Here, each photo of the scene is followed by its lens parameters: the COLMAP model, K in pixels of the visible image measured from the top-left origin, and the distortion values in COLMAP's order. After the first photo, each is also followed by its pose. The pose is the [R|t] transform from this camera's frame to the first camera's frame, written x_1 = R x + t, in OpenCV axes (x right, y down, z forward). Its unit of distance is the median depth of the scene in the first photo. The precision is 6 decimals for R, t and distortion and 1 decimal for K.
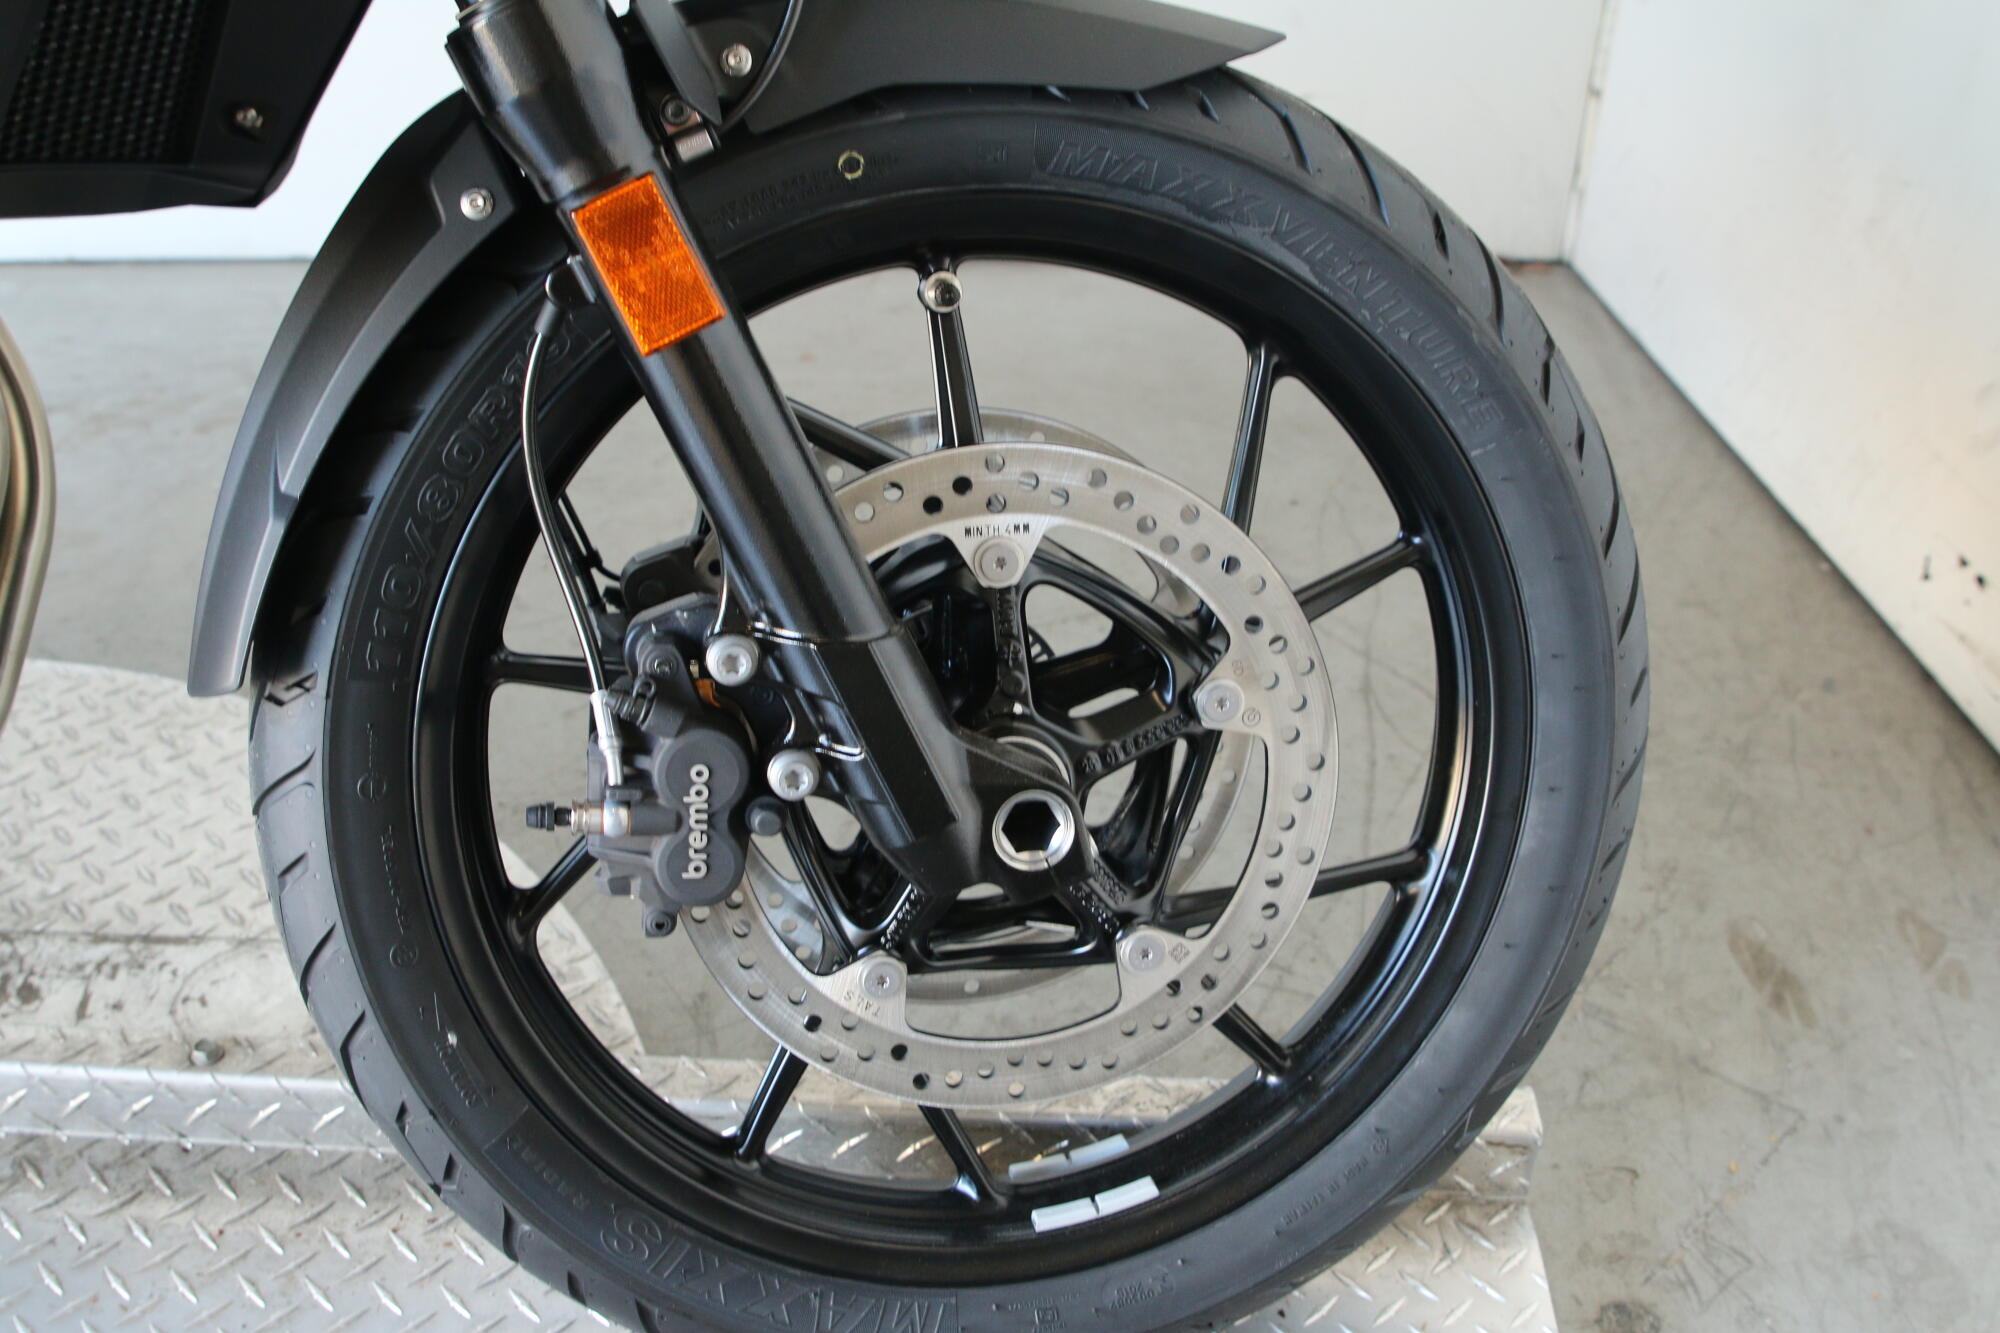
lens RADIAL K [[2271.4, 0, 1058.6], [0, 2271.4, 662.6], [0, 0, 1]] dist [-0.001694, 0.008792]
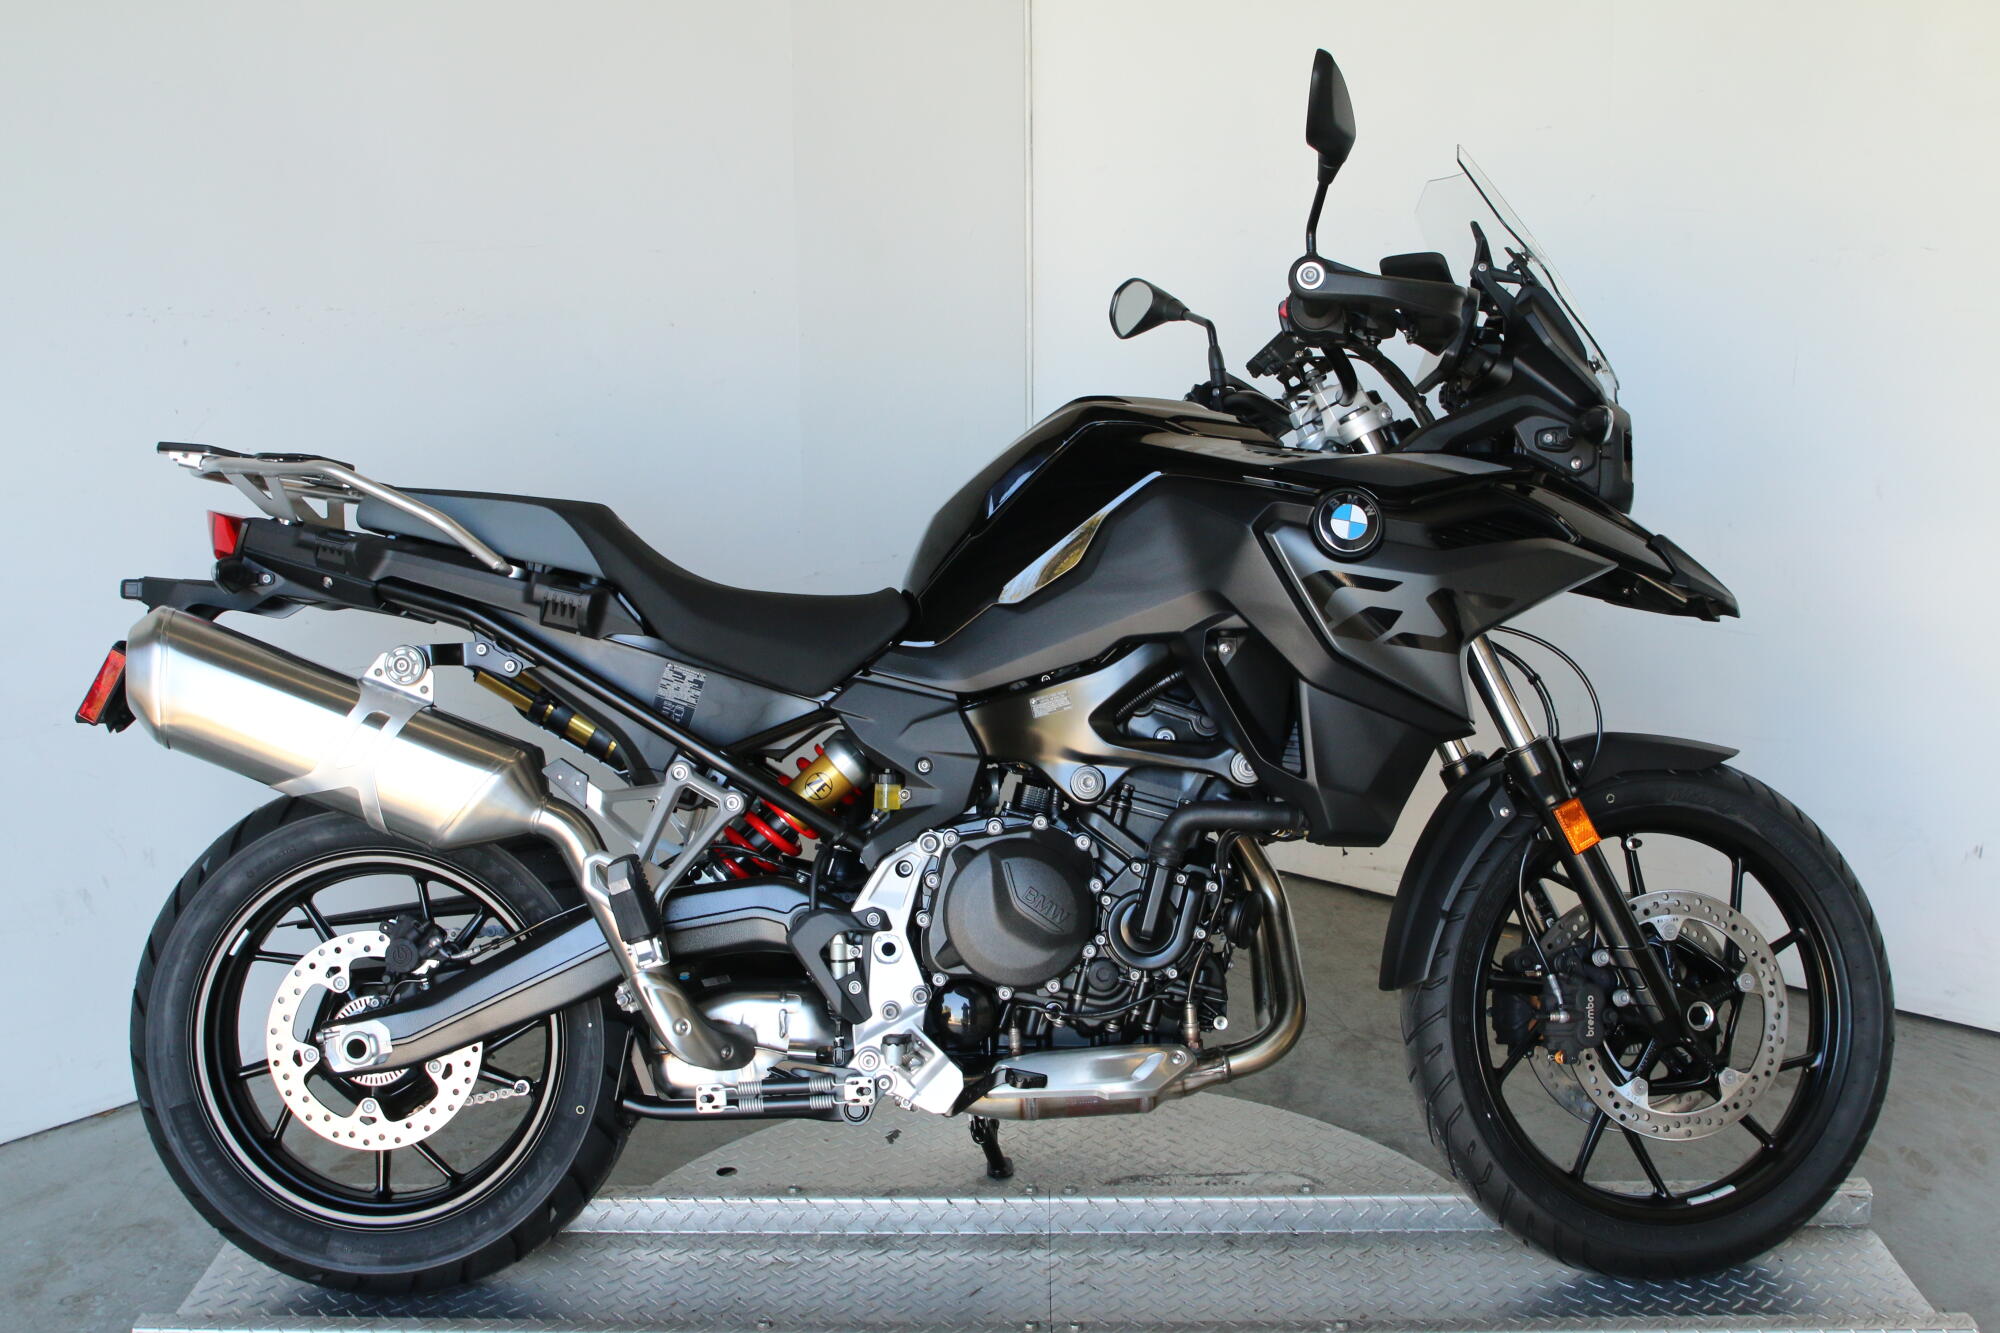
lens RADIAL K [[2176.5, 0, 998.4], [0, 2176.5, 645.3], [0, 0, 1]] dist [-0.147824, 0.121574]
pose [[0.998728, -0.046453, -0.019625, -0.799734], [0.036562, 0.935059, -0.352602, 0.538919], [0.034730, 0.351436, 0.935567, -1.676099]]
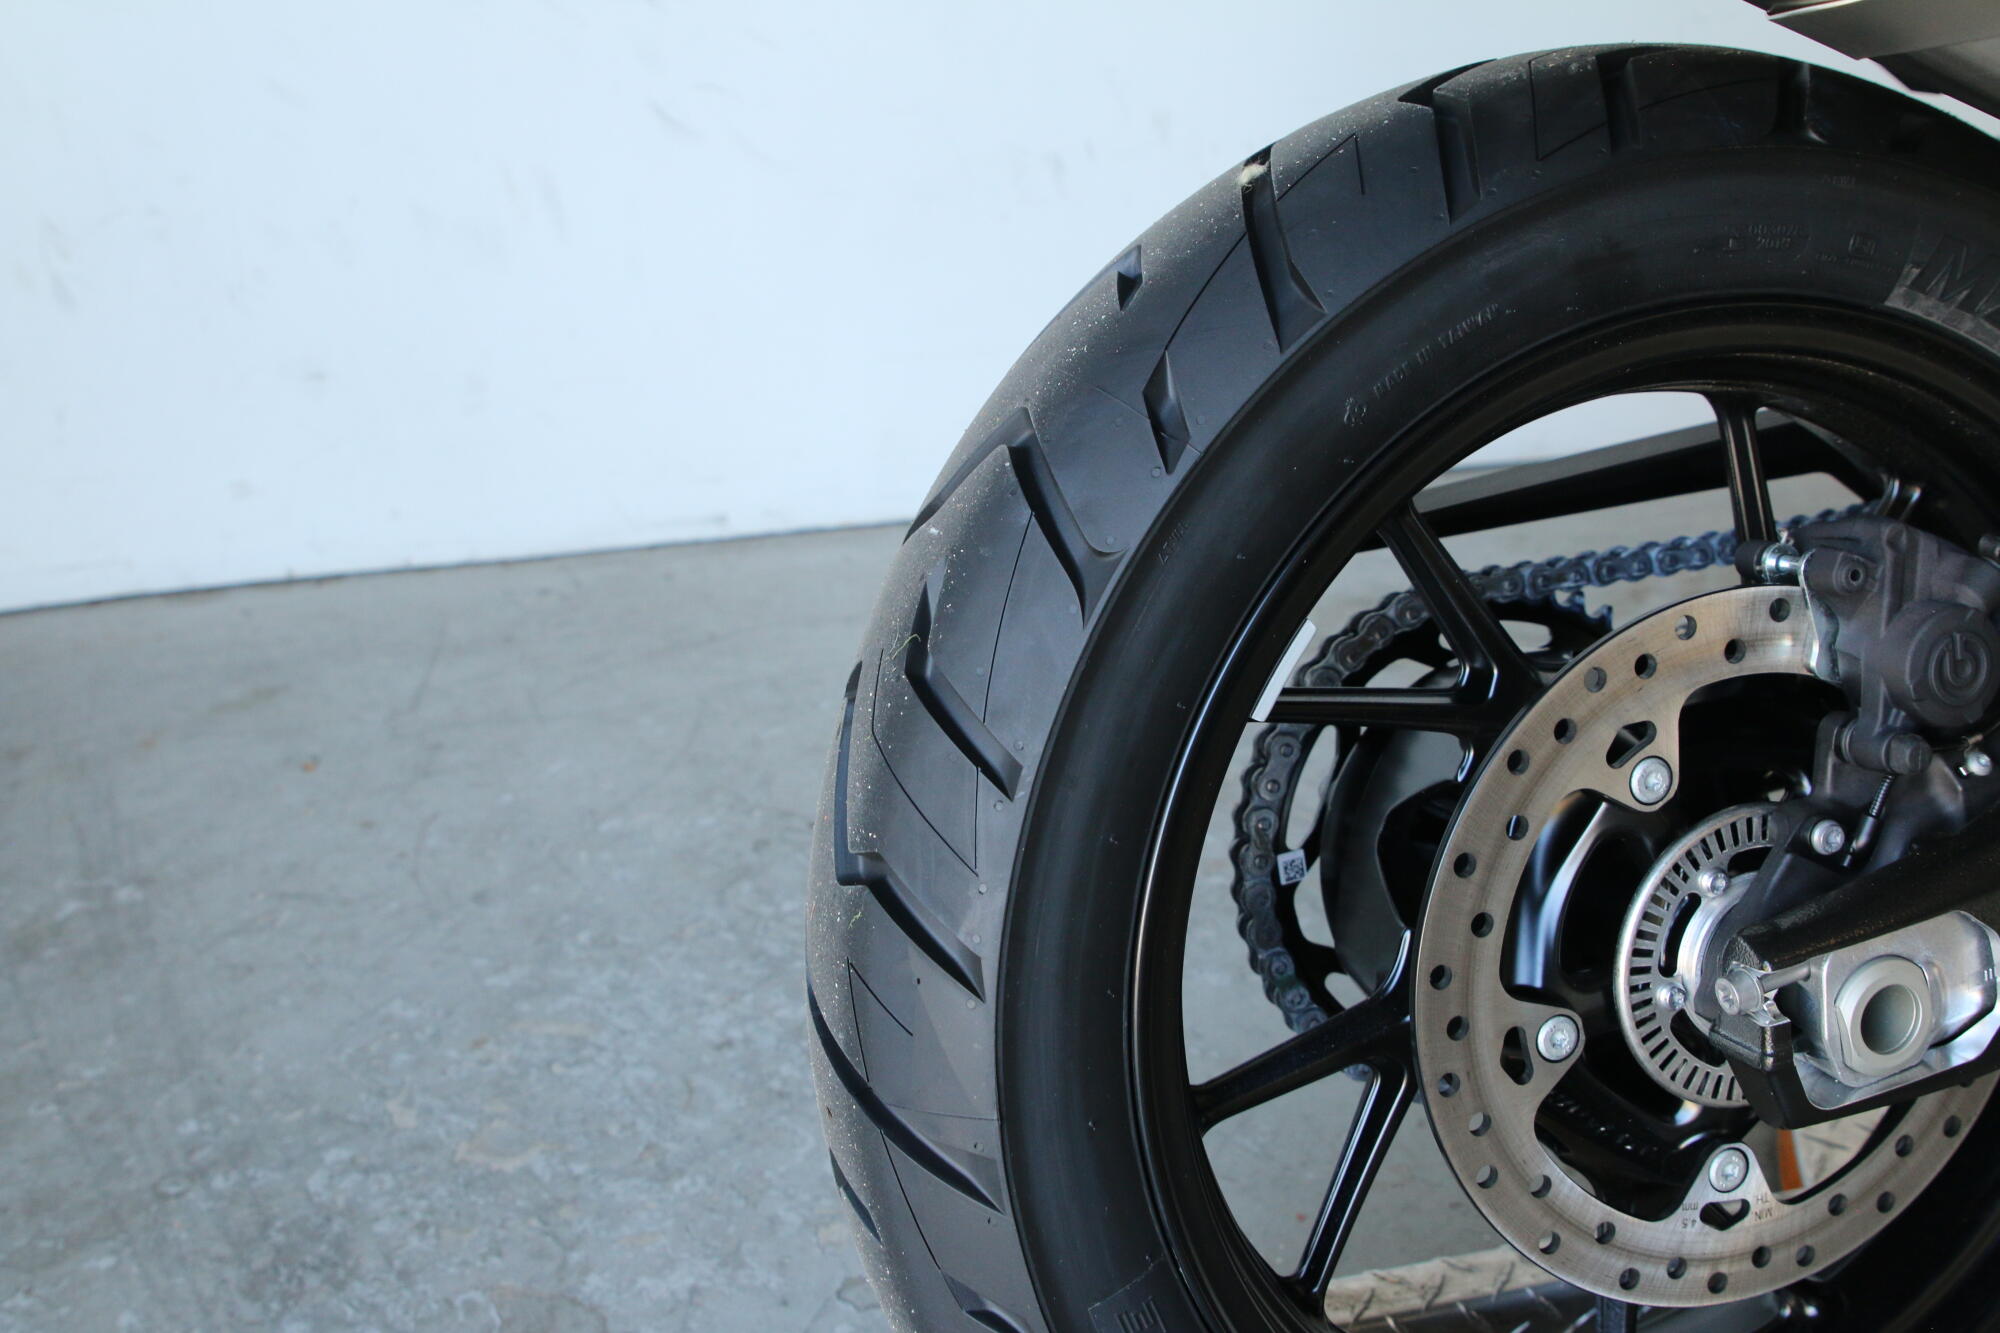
lens RADIAL K [[2168.5, 0, 995.7], [0, 2168.5, 635.1], [0, 0, 1]] dist [-0.147067, 0.115335]
pose [[0.962976, -0.120894, 0.240962, -2.084093], [0.155322, 0.979356, -0.129371, -0.024175], [-0.220347, 0.162008, 0.961873, 0.247975]]
